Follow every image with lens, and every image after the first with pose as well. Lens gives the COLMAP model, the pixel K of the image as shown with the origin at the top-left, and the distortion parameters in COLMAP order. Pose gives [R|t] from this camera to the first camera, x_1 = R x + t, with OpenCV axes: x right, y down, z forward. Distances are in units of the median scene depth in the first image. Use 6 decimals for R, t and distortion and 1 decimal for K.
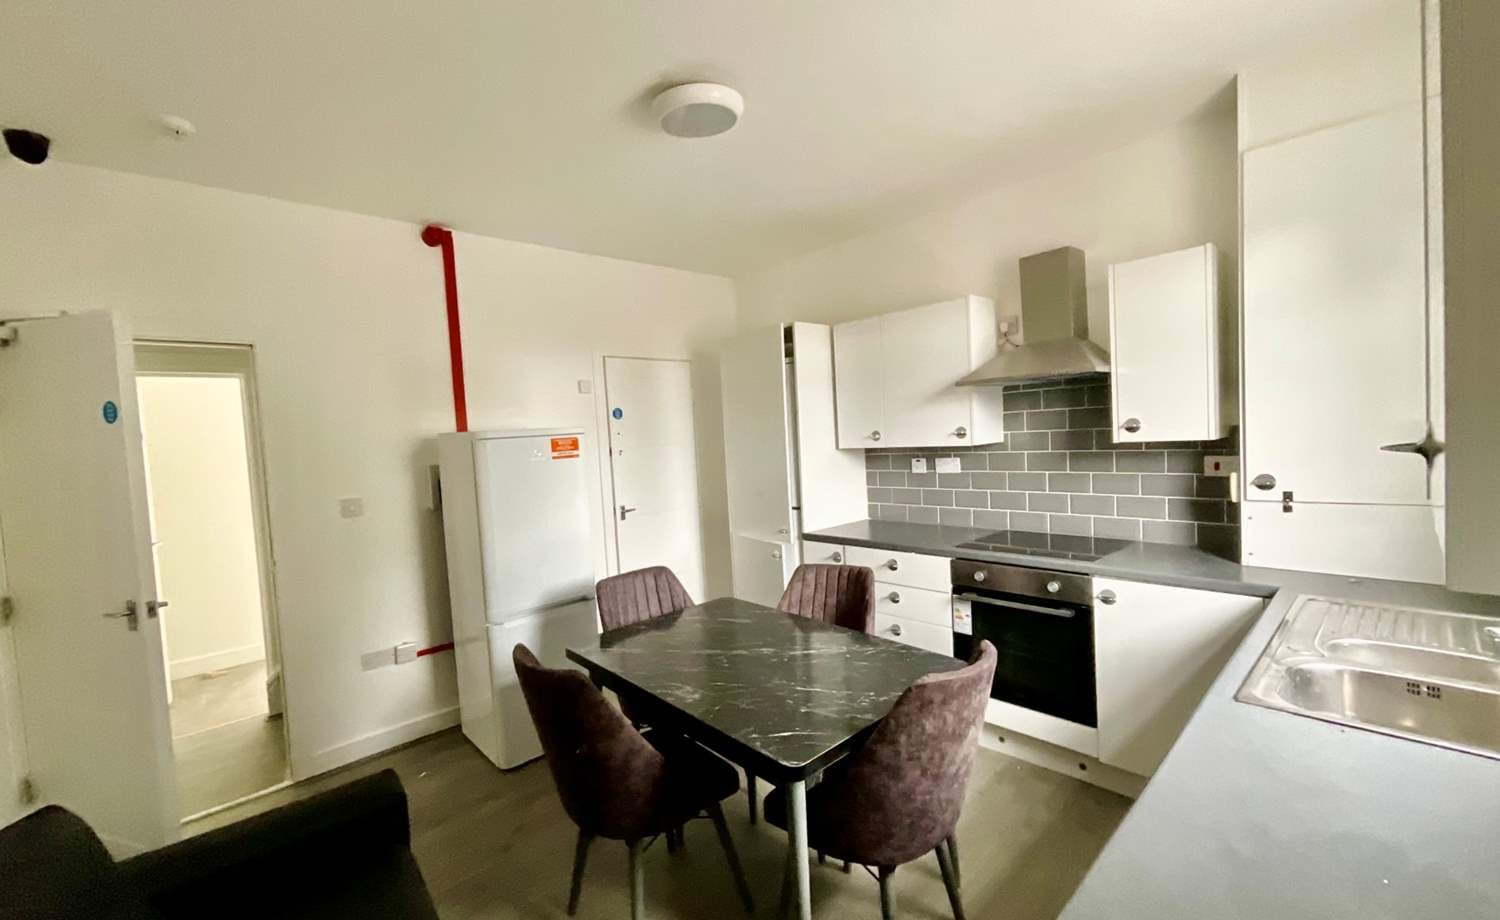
lens RADIAL K [[618.0, 0, 762.1], [0, 618.0, 456.2], [0, 0, 1]] dist [-0.000833, -0.000136]
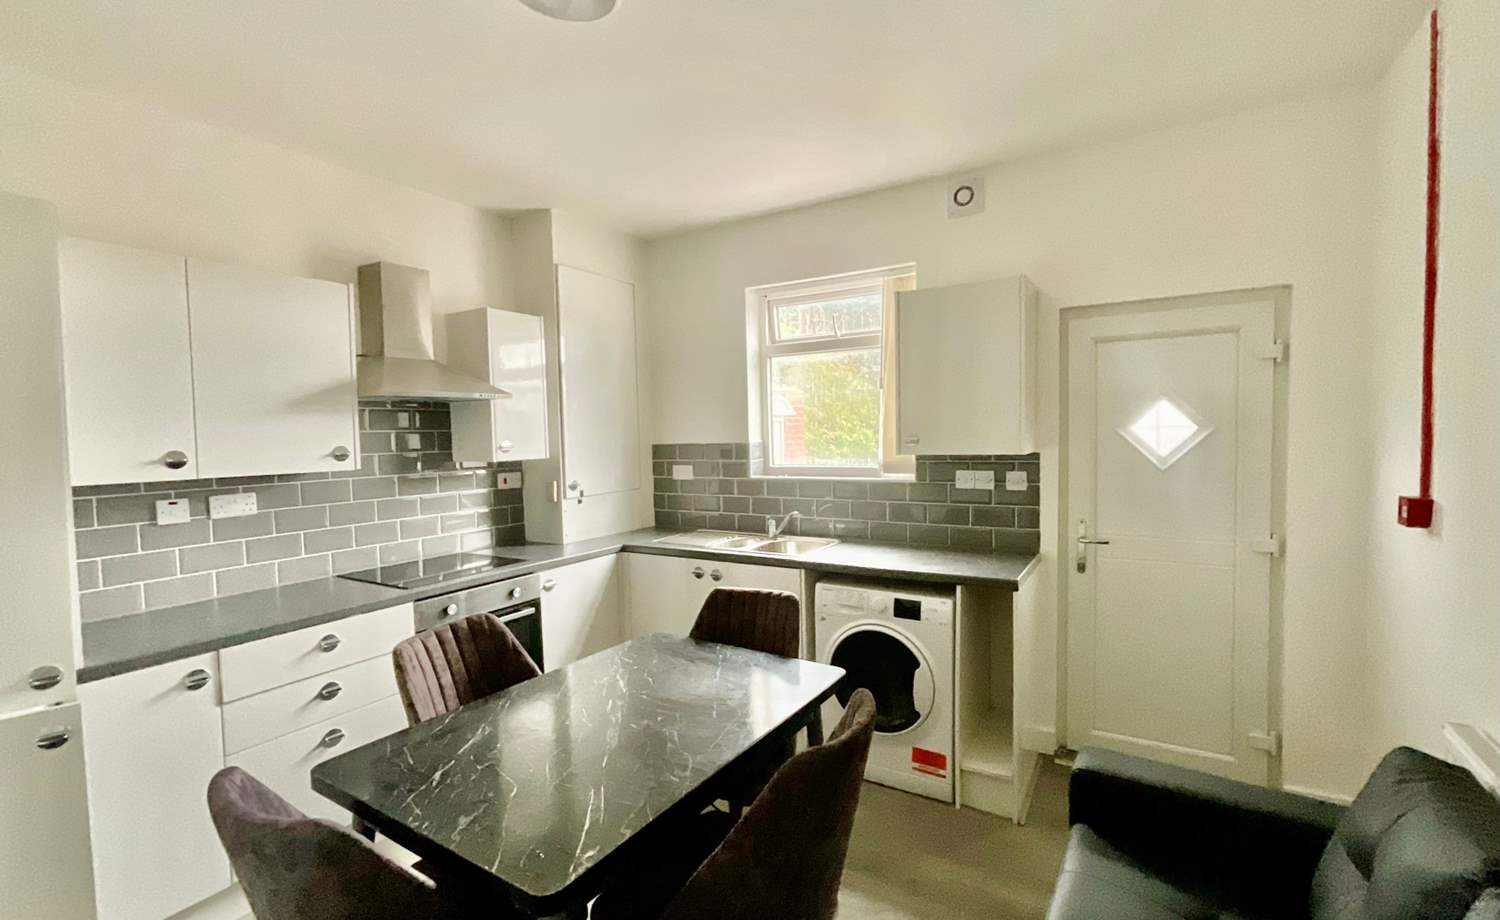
lens RADIAL K [[618.0, 0, 763.6], [0, 618.0, 462.1], [0, 0, 1]] dist [-0.000833, -0.000136]
pose [[-0.241551, 0.010513, 0.970331, -0.567065], [0.073721, 0.997250, 0.007547, 0.005721], [-0.967584, 0.073357, -0.241662, 0.675607]]
